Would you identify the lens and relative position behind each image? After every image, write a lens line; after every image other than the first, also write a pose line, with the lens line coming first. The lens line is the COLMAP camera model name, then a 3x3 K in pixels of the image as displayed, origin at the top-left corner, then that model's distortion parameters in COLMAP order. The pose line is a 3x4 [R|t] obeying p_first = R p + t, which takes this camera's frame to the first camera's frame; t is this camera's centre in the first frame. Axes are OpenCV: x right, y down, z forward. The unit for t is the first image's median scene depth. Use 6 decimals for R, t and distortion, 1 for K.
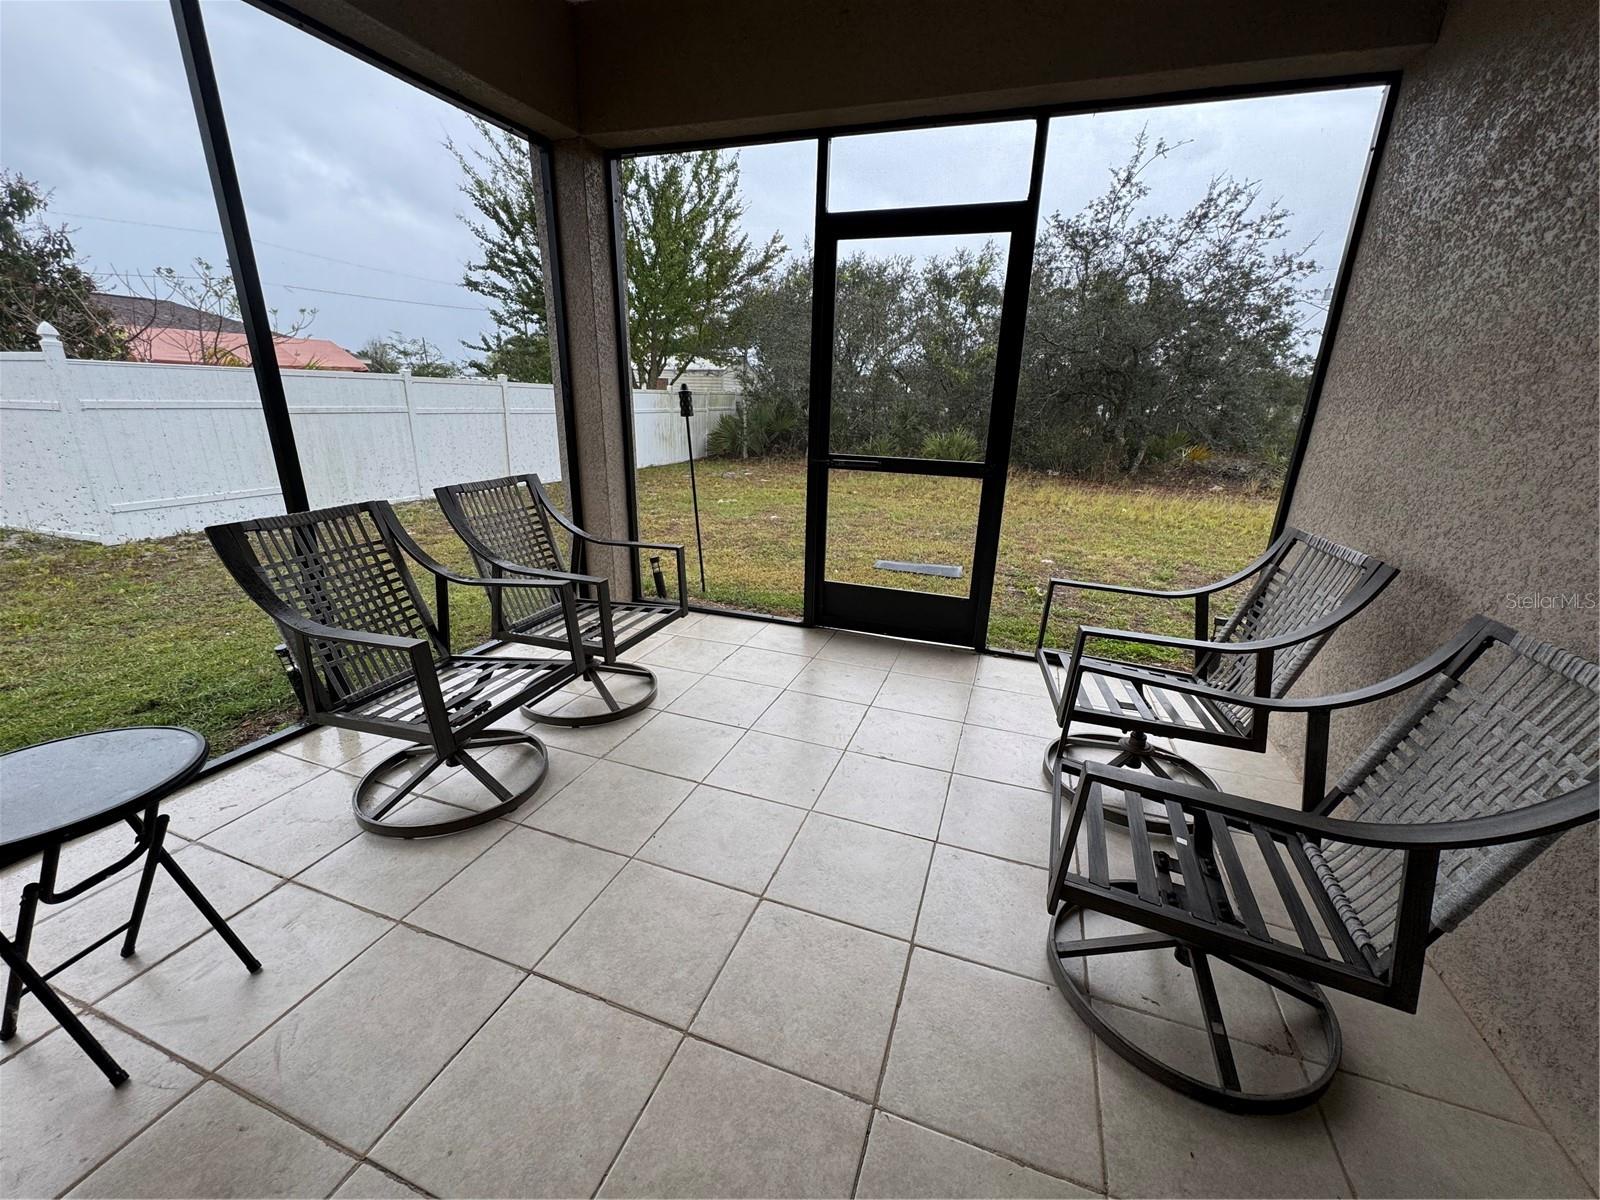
lens RADIAL K [[639.4, 0, 803.4], [0, 639.4, 603.4], [0, 0, 1]] dist [-0.000025, 0.000402]
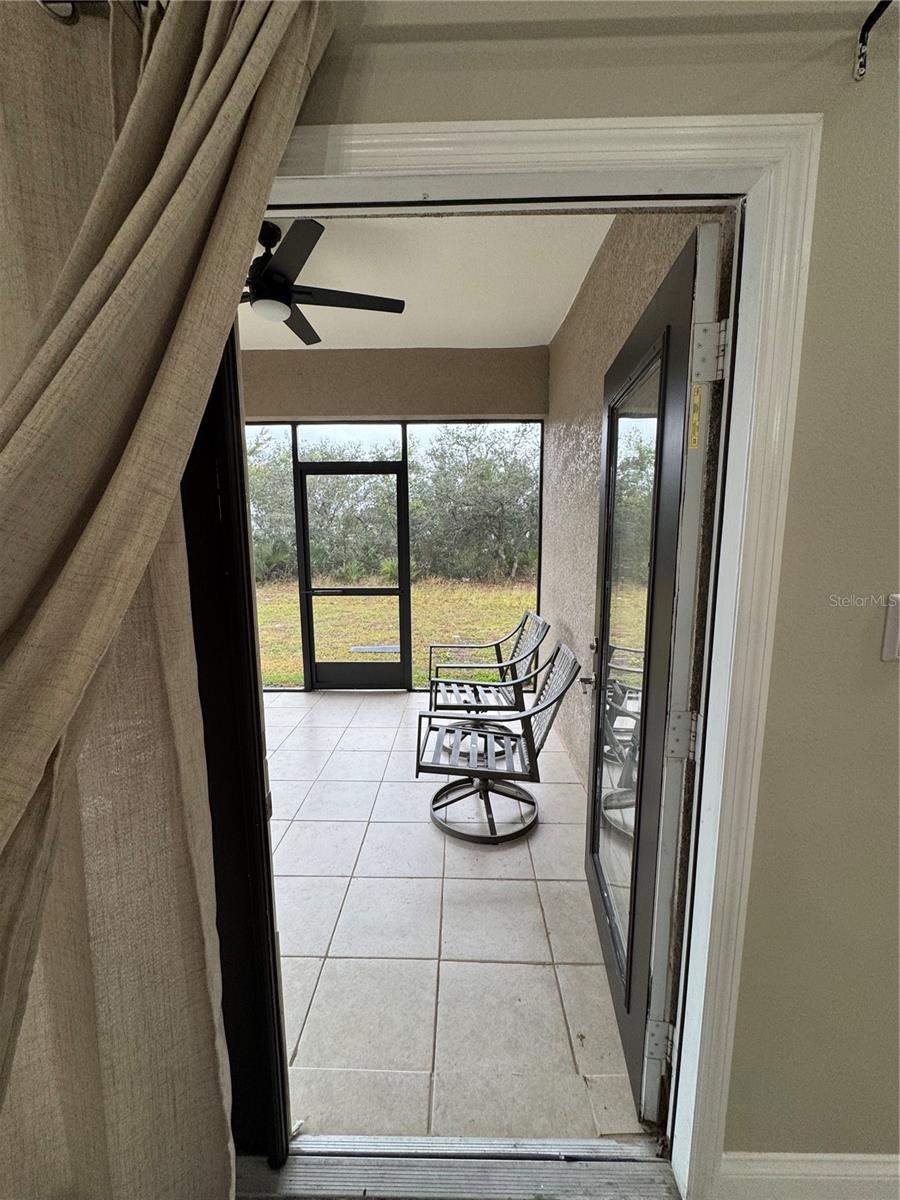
lens RADIAL K [[479.5, 0, 451.8], [0, 479.5, 600.1], [0, 0, 1]] dist [-0.000025, 0.000402]
pose [[0.949184, -0.080318, 0.304301, 0.003831], [0.129019, 0.981210, -0.143459, 0.048074], [-0.287061, 0.175430, 0.941711, -0.462635]]
